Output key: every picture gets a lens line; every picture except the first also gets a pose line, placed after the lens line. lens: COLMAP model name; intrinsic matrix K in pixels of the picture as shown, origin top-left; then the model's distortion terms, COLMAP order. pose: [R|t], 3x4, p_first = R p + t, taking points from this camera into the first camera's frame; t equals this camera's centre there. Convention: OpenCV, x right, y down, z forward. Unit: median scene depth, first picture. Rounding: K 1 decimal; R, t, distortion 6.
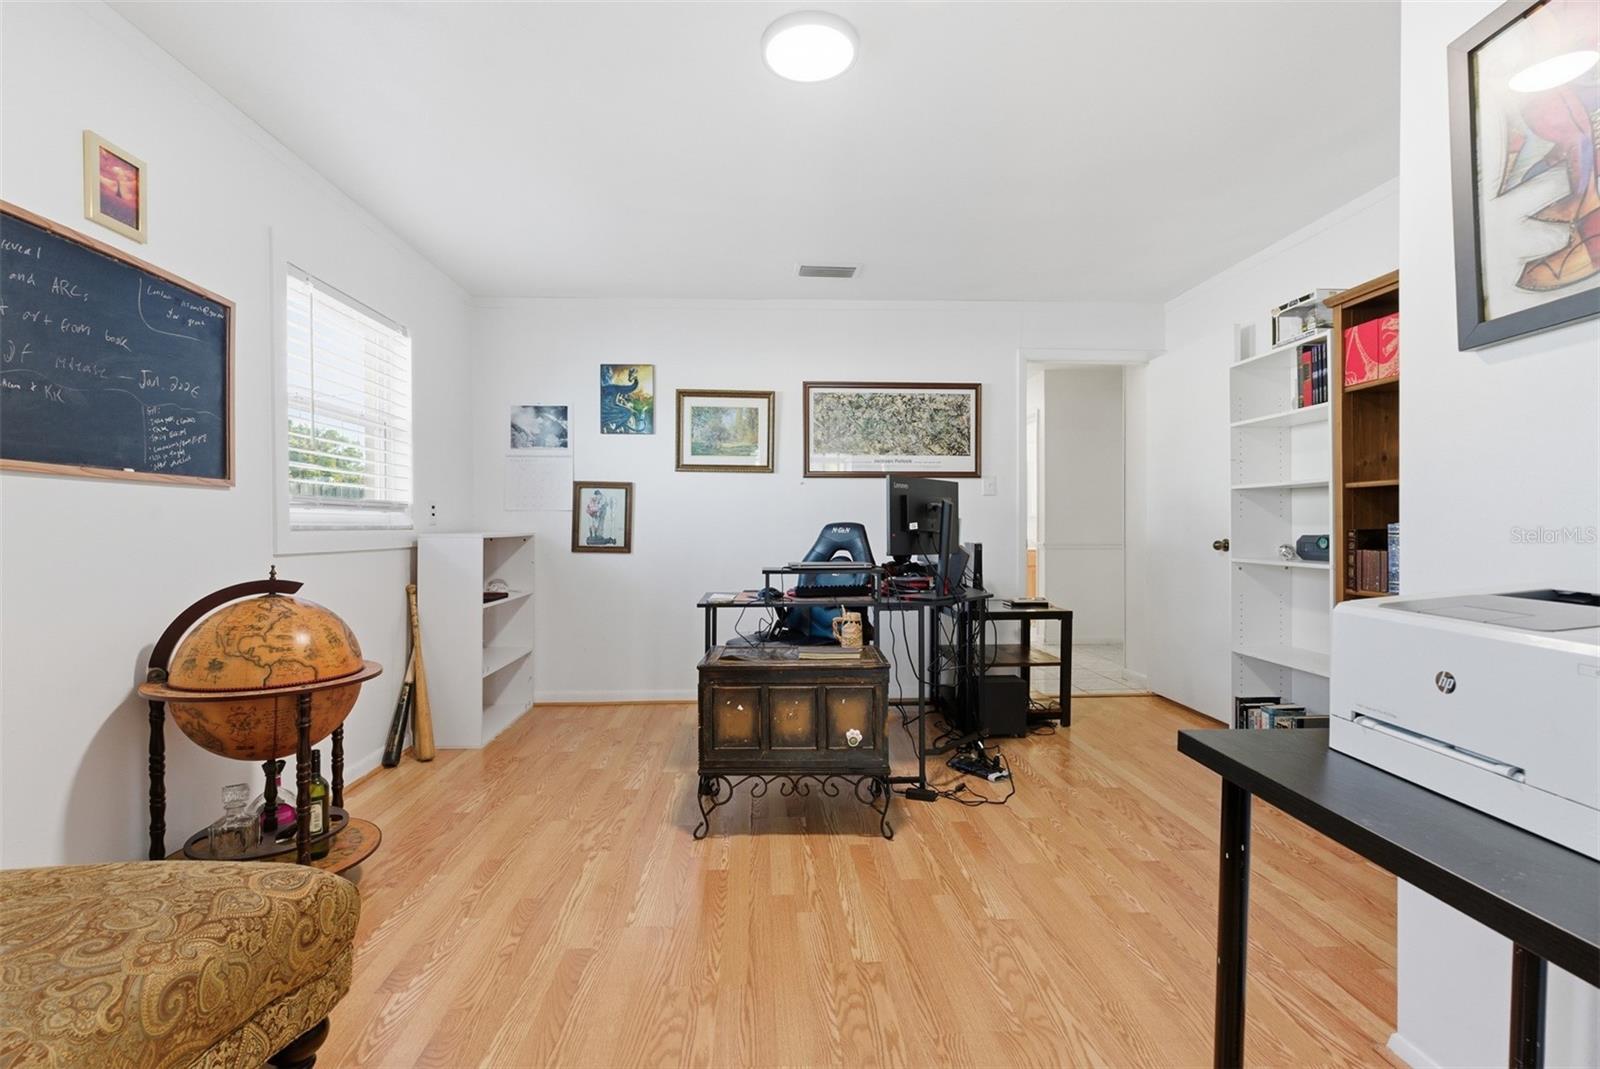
lens RADIAL K [[730.6, 0, 813.3], [0, 730.6, 536.7], [0, 0, 1]] dist [-0.011235, 0.003313]
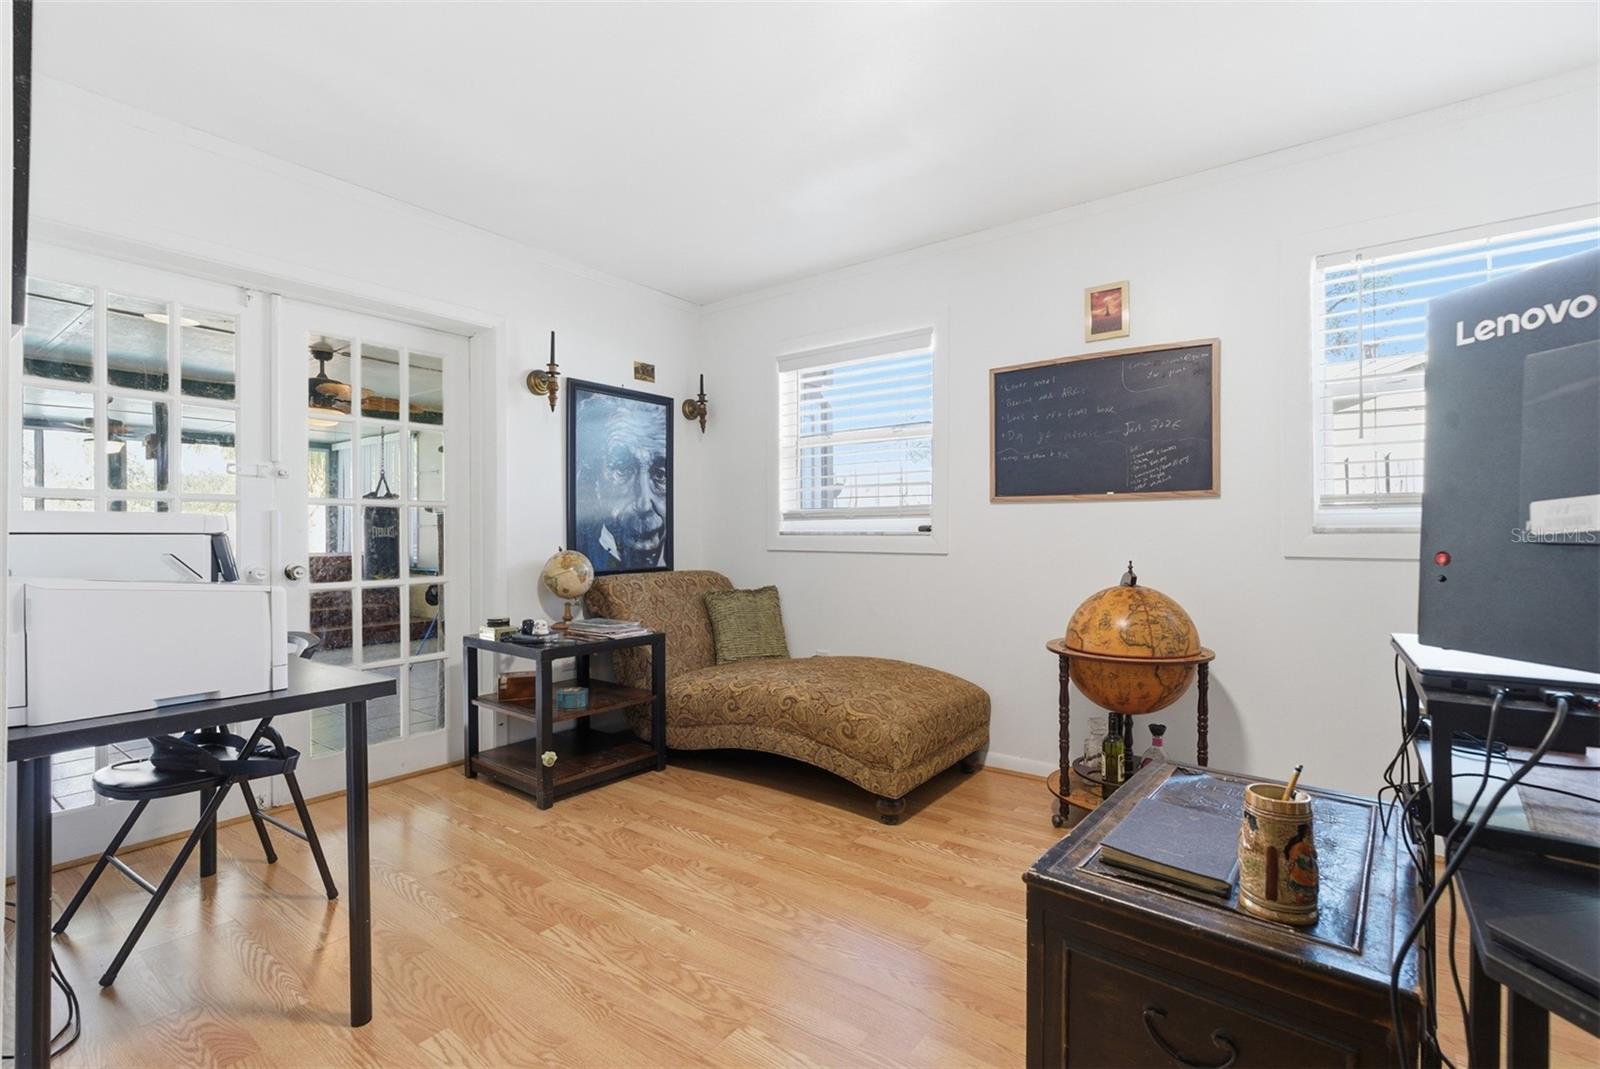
lens RADIAL K [[730.6, 0, 793.6], [0, 730.6, 533.7], [0, 0, 1]] dist [-0.011235, 0.003313]
pose [[-0.669642, 0.004448, -0.742671, 0.661708], [-0.004362, 0.999941, 0.009922, -0.020311], [0.742671, 0.009884, -0.669583, 1.606810]]
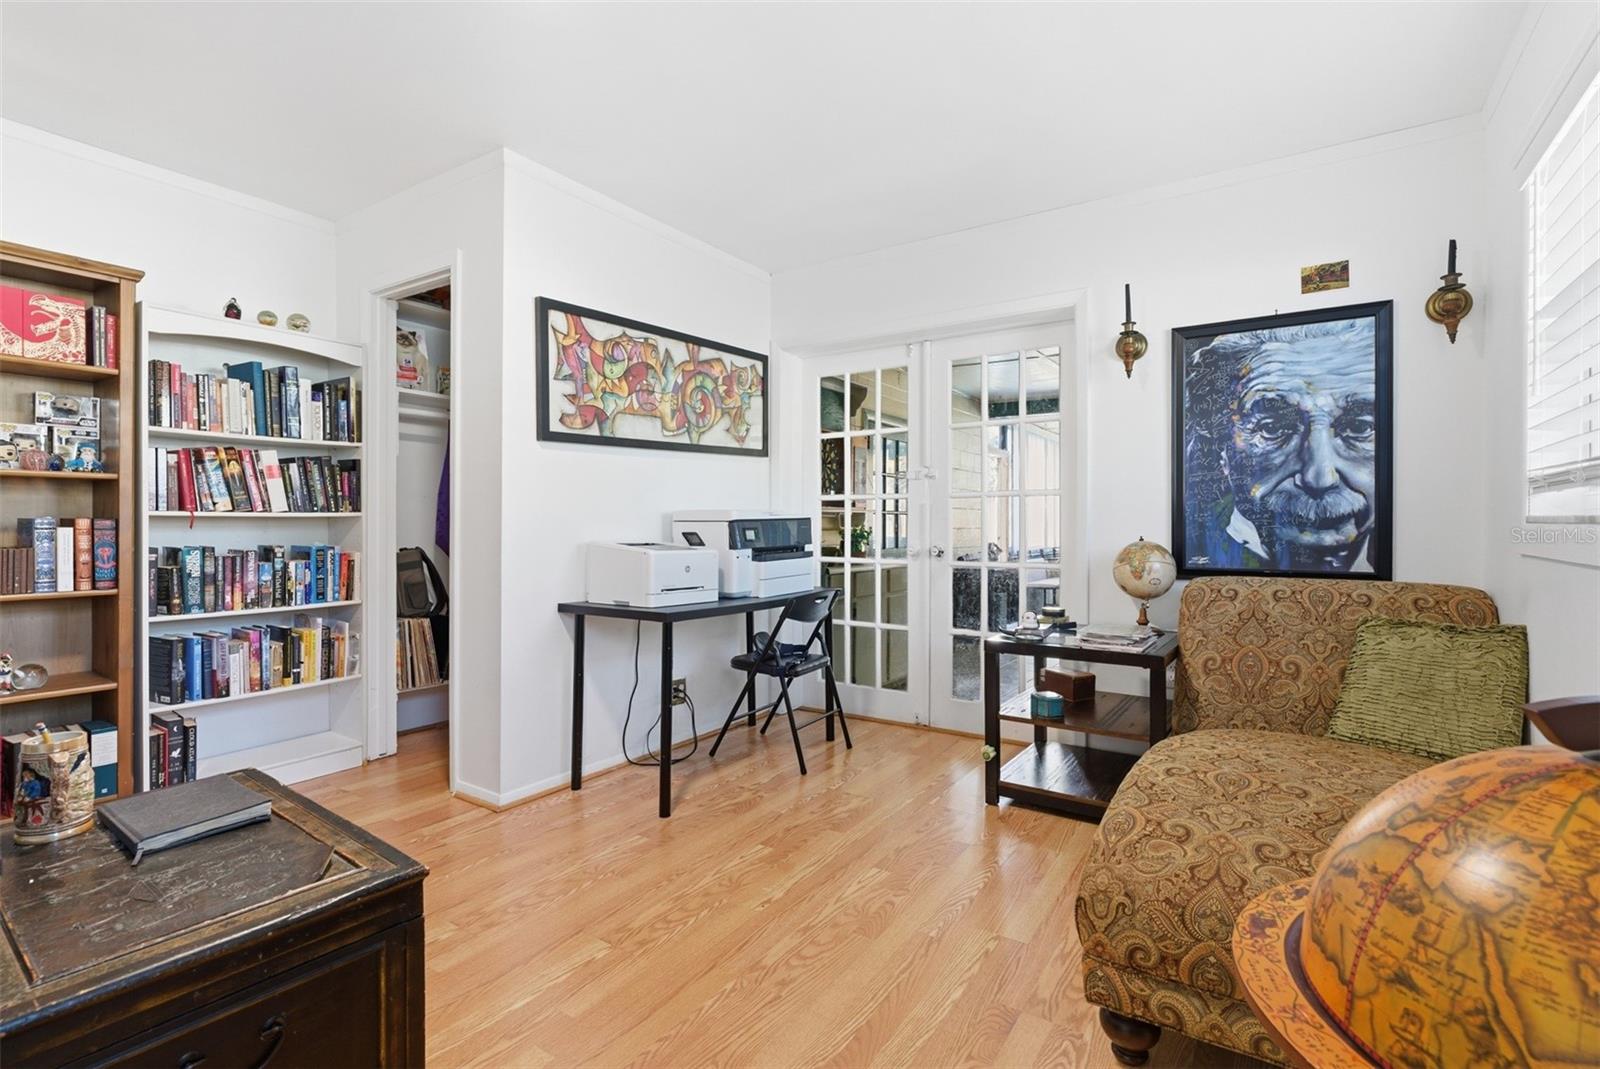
lens RADIAL K [[730.6, 0, 793.1], [0, 730.6, 525.3], [0, 0, 1]] dist [-0.011235, 0.003313]
pose [[-0.780878, 0.000792, 0.624683, -0.758811], [0.009408, 0.999901, 0.010492, -0.012378], [-0.624613, 0.014070, -0.780808, 1.604794]]
